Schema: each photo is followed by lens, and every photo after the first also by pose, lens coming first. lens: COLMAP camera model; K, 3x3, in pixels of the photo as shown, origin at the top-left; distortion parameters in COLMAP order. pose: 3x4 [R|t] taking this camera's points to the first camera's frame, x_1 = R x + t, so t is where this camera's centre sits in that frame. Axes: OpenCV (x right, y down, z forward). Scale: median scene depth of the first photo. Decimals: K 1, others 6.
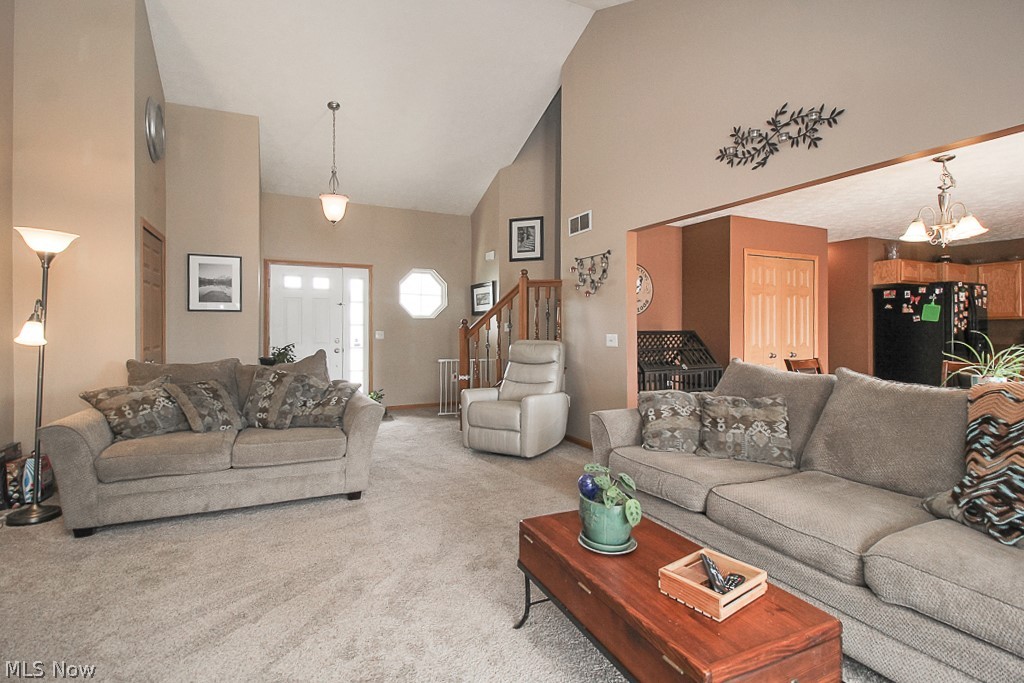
lens RADIAL K [[493.0, 0, 514.3], [0, 493.0, 325.1], [0, 0, 1]] dist [0.015435, 0.000012]
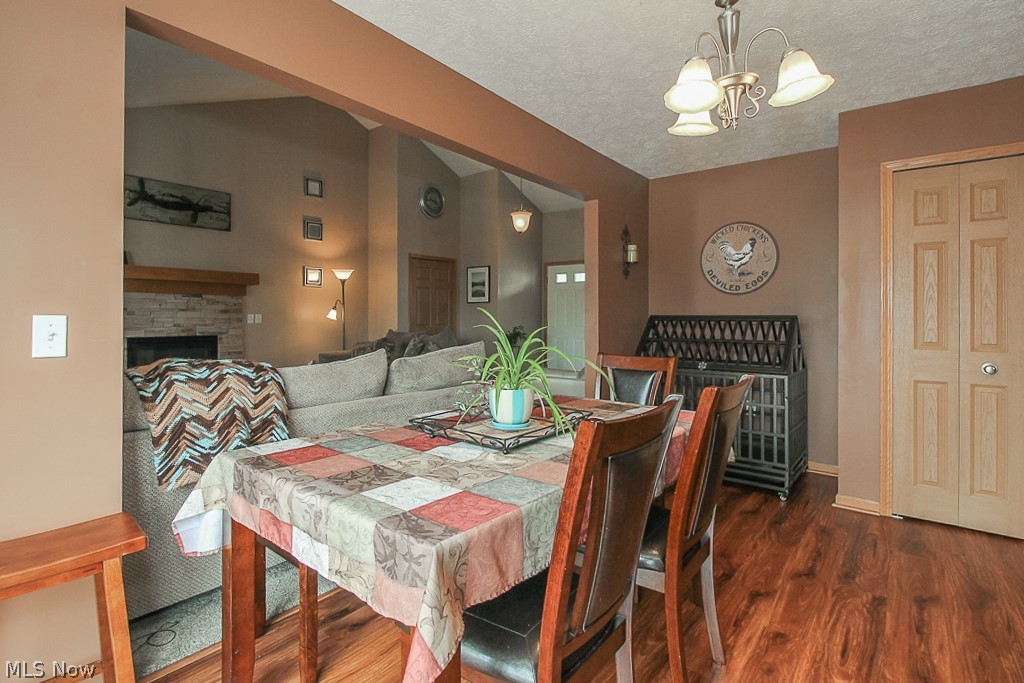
lens RADIAL K [[489.1, 0, 512.7], [0, 489.1, 312.7], [0, 0, 1]] dist [0.017160, -0.007888]
pose [[0.439188, -0.005727, -0.898377, 0.819148], [-0.000375, 0.999978, -0.006558, 0.013368], [0.898395, 0.003218, 0.439177, 0.426749]]
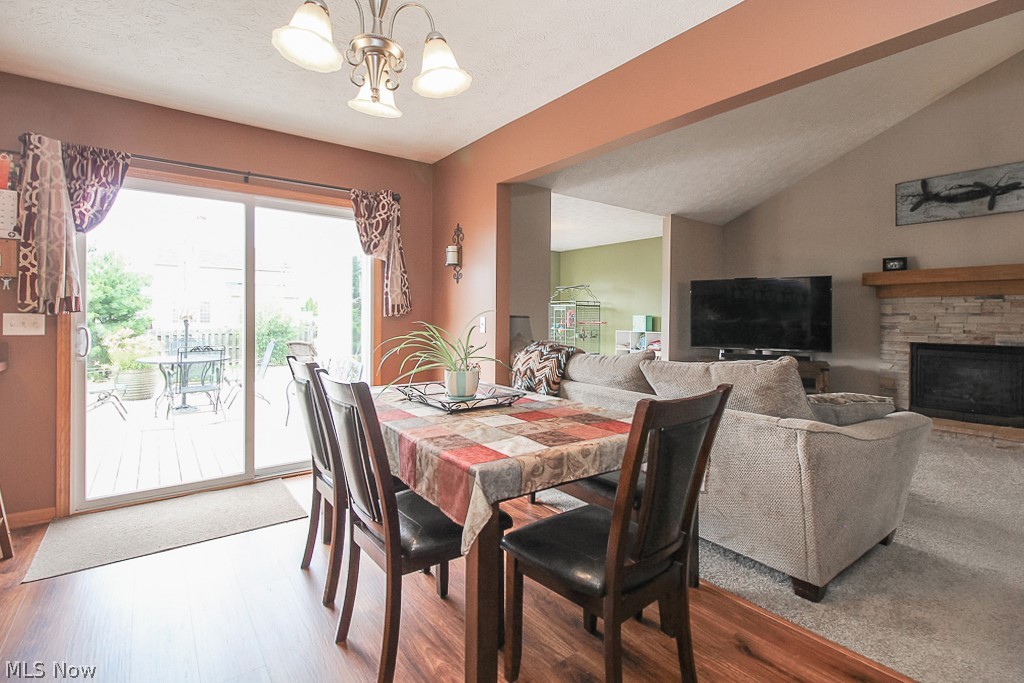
lens RADIAL K [[477.0, 0, 511.2], [0, 477.0, 317.4], [0, 0, 1]] dist [0.010271, -0.009199]
pose [[-0.981843, -0.009093, -0.189475, 0.566916], [-0.009003, 0.999959, -0.001335, 0.015145], [0.189479, 0.000395, -0.981885, 0.968889]]
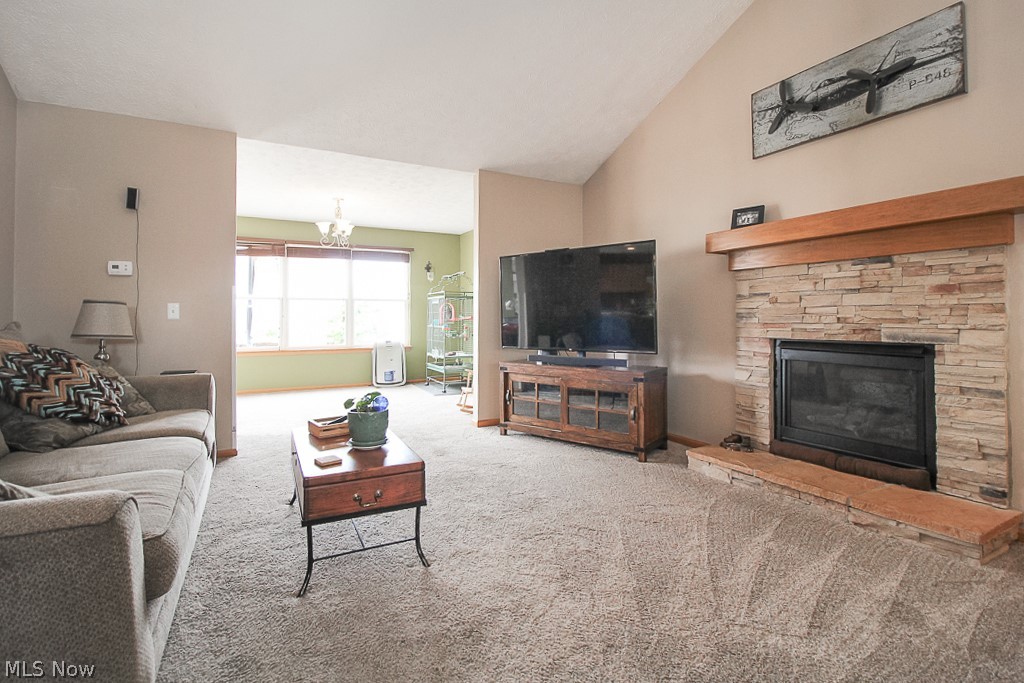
lens RADIAL K [[489.1, 0, 512.7], [0, 489.1, 312.7], [0, 0, 1]] dist [0.017160, -0.007888]
pose [[-0.999224, 0.000509, -0.039392, -0.057105], [0.001091, 0.999890, -0.014760, 0.033095], [0.039381, -0.014791, -0.999115, 0.789340]]
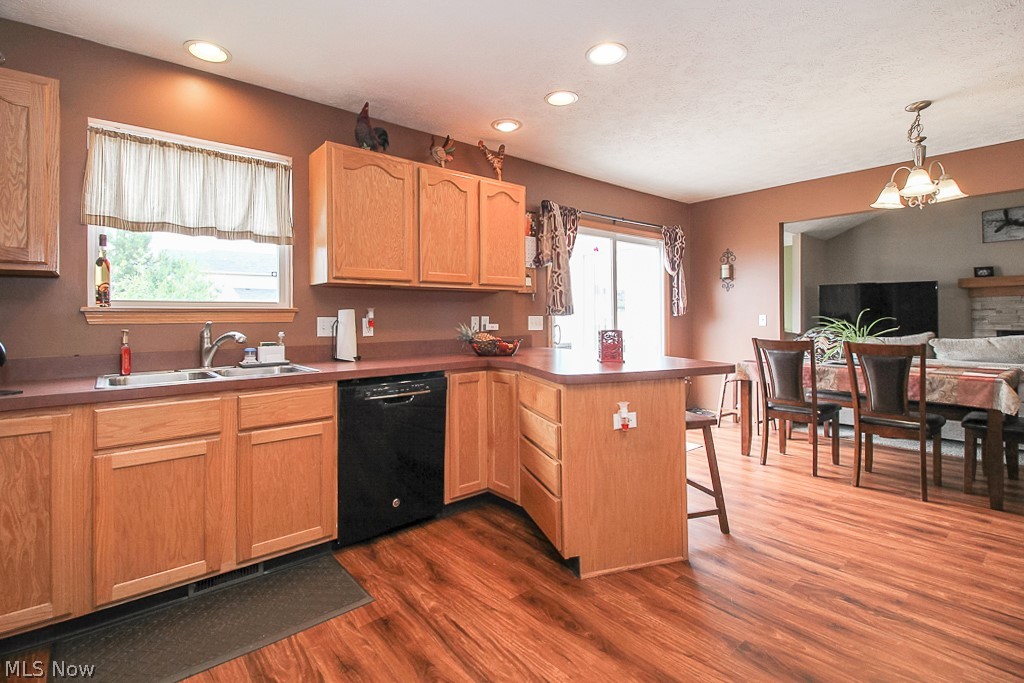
lens RADIAL K [[489.1, 0, 512.7], [0, 489.1, 312.7], [0, 0, 1]] dist [0.017160, -0.007888]
pose [[-0.967017, 0.002107, -0.254704, 1.209898], [0.004716, 0.999943, -0.009631, 0.016872], [0.254669, -0.010515, -0.966971, 1.135838]]
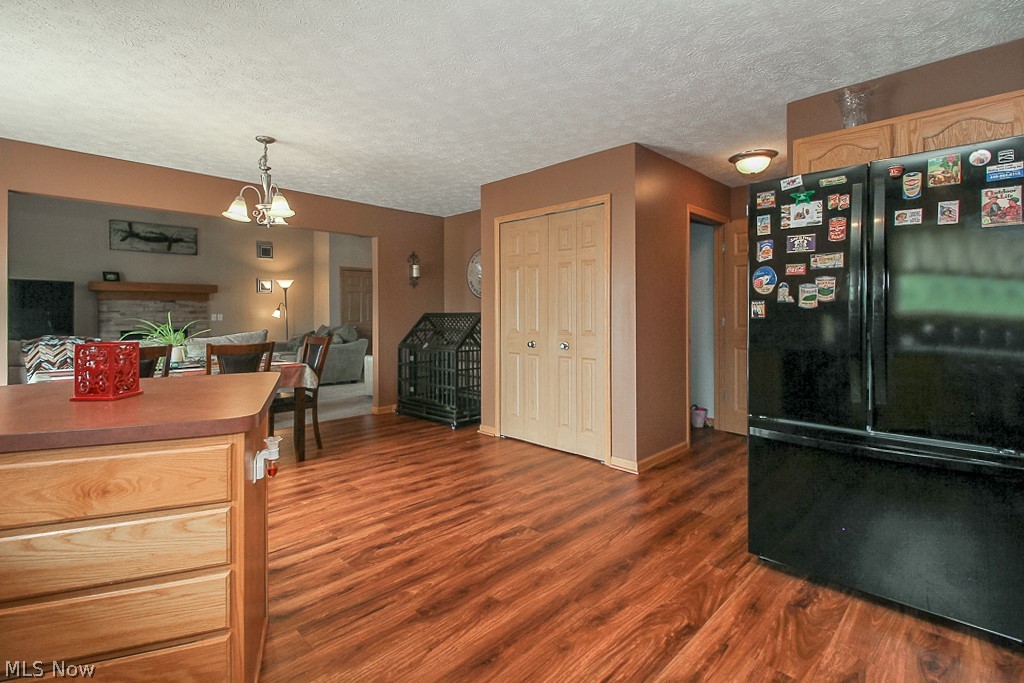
lens RADIAL K [[486.3, 0, 507.4], [0, 486.3, 306.1], [0, 0, 1]] dist [0.030216, -0.000414]
pose [[0.319470, -0.016348, -0.947455, 1.353444], [0.006449, 0.999866, -0.015078, 0.013750], [0.947574, -0.001293, 0.319532, 0.787221]]
